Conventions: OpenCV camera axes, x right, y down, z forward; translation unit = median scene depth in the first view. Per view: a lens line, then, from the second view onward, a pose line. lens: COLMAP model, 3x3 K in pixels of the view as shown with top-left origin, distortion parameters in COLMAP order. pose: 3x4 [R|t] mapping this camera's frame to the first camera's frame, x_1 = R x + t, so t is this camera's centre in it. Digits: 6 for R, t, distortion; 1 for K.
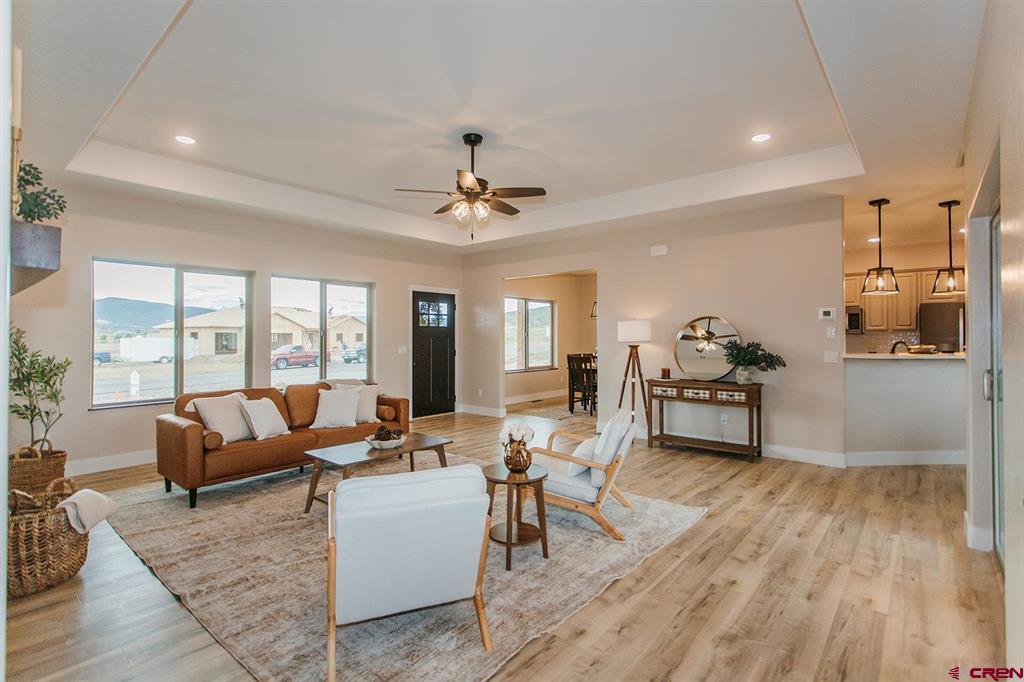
lens RADIAL K [[489.0, 0, 518.6], [0, 489.0, 334.8], [0, 0, 1]] dist [0.004031, -0.000180]
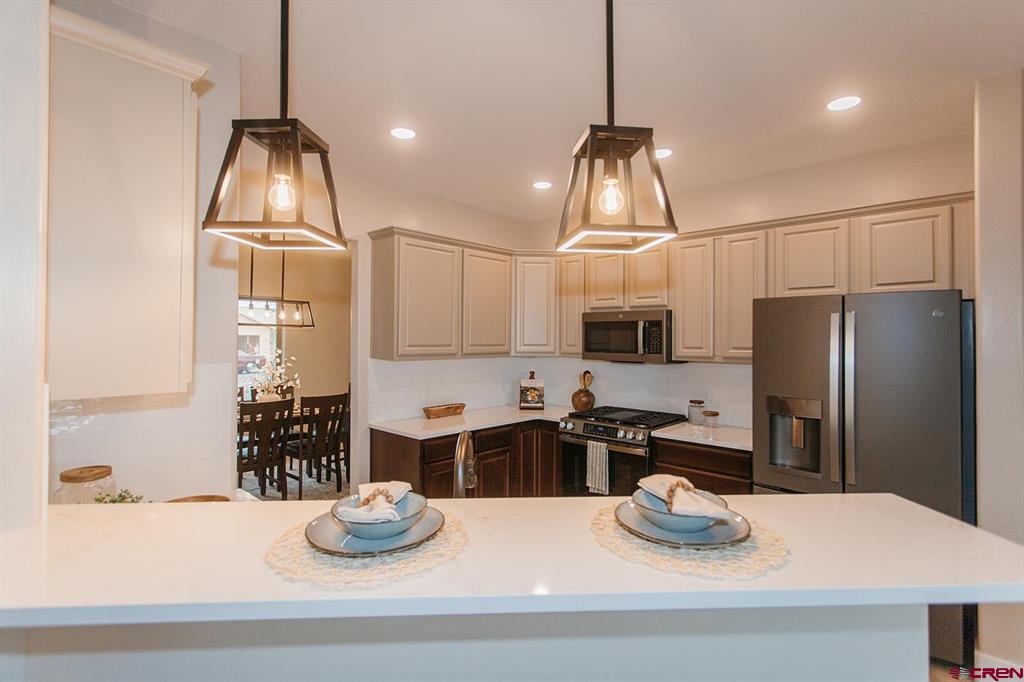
lens RADIAL K [[489.0, 0, 521.6], [0, 489.0, 335.2], [0, 0, 1]] dist [0.004031, -0.000180]
pose [[0.998774, 0.006102, -0.049134, 1.379763], [-0.006436, 0.999957, -0.006641, -0.062692], [0.049091, 0.006949, 0.998770, 1.244241]]
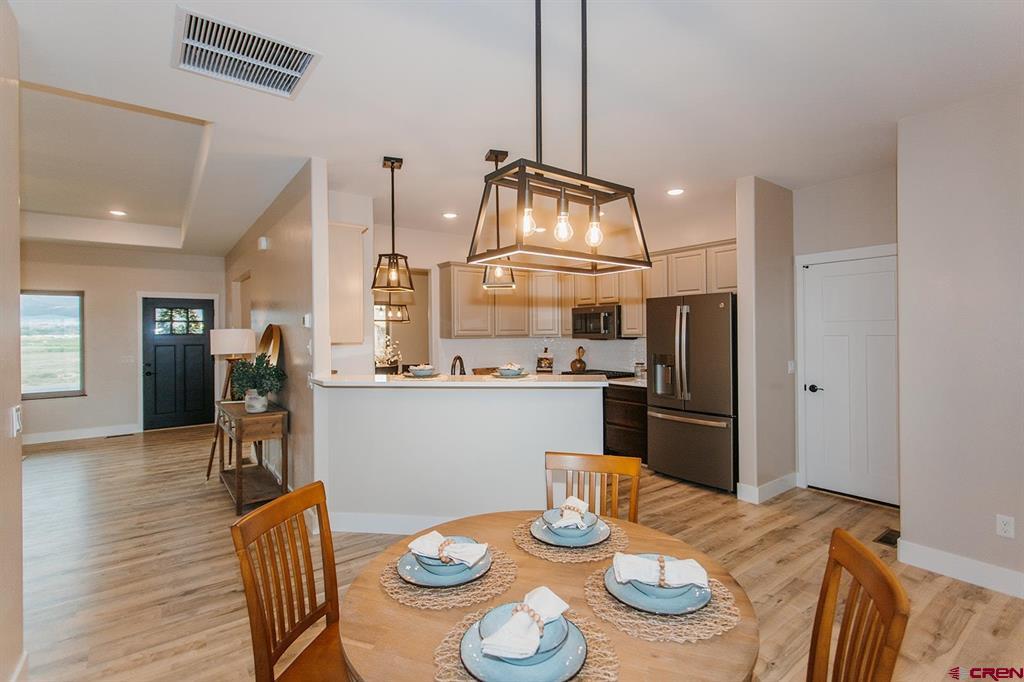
lens RADIAL K [[489.0, 0, 519.8], [0, 489.0, 338.3], [0, 0, 1]] dist [0.004031, -0.000180]
pose [[0.971830, -0.006163, -0.235602, 1.730193], [0.009544, 0.999867, 0.013212, -0.037230], [0.235489, -0.015088, 0.971760, 0.571645]]
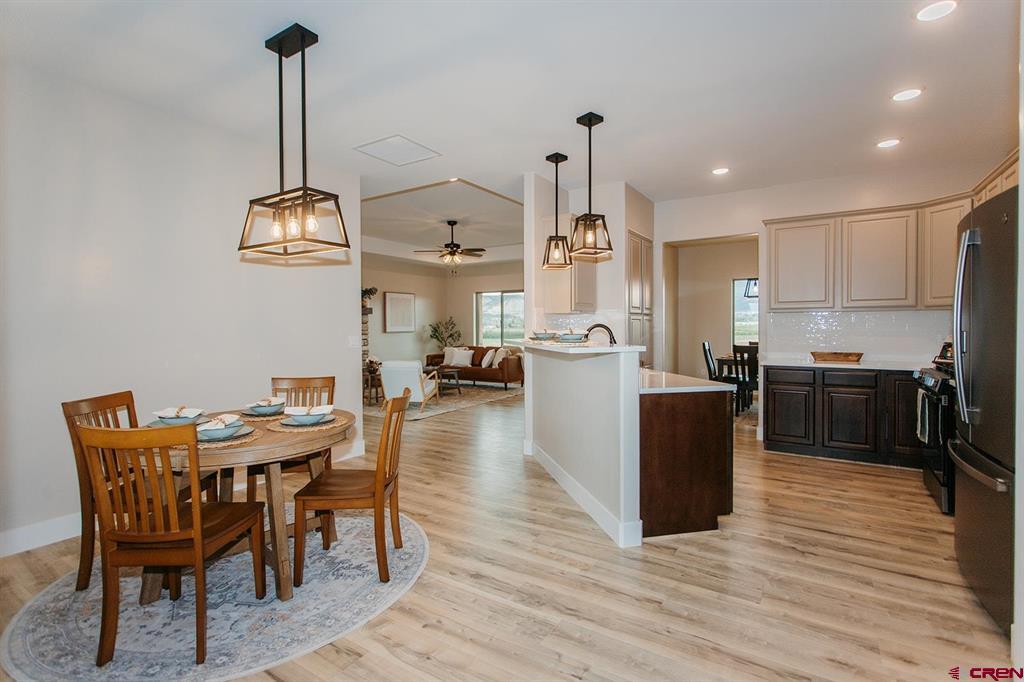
lens RADIAL K [[489.0, 0, 509.0], [0, 489.0, 331.8], [0, 0, 1]] dist [0.004031, -0.000180]
pose [[0.112391, 0.012348, -0.993587, 2.479115], [0.009065, 0.999868, 0.013451, 0.019206], [0.993623, -0.010518, 0.112264, 1.320590]]
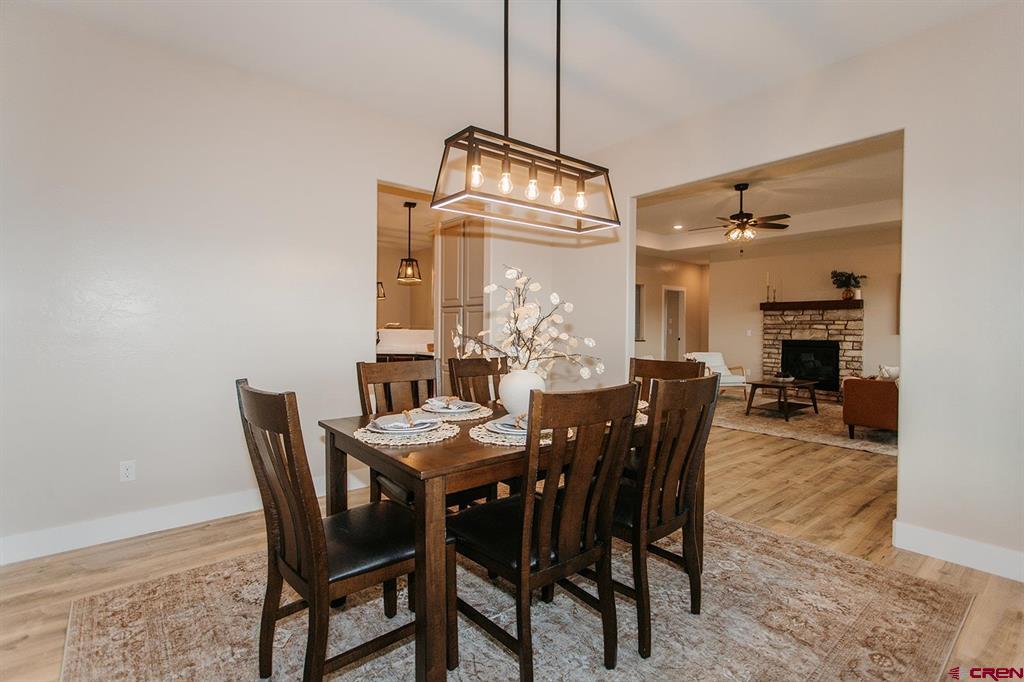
lens RADIAL K [[489.0, 0, 517.3], [0, 489.0, 335.2], [0, 0, 1]] dist [0.004031, -0.000180]
pose [[-0.983254, -0.010395, 0.181946, 0.429021], [-0.008585, 0.999906, 0.010734, 0.058468], [-0.182040, 0.008992, -0.983250, 3.427611]]
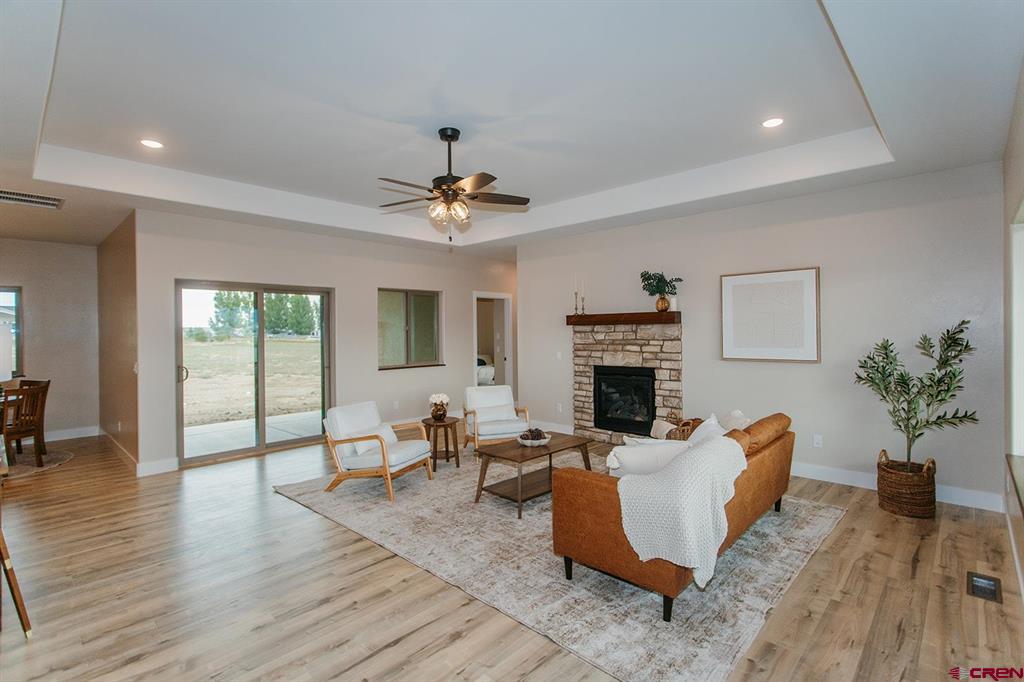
lens RADIAL K [[489.0, 0, 531.2], [0, 489.0, 325.4], [0, 0, 1]] dist [0.004031, -0.000180]
pose [[-0.998446, 0.007928, 0.055163, -0.366898], [0.007029, 0.999839, -0.016482, -0.029331], [-0.055285, -0.016069, -0.998341, 2.511233]]
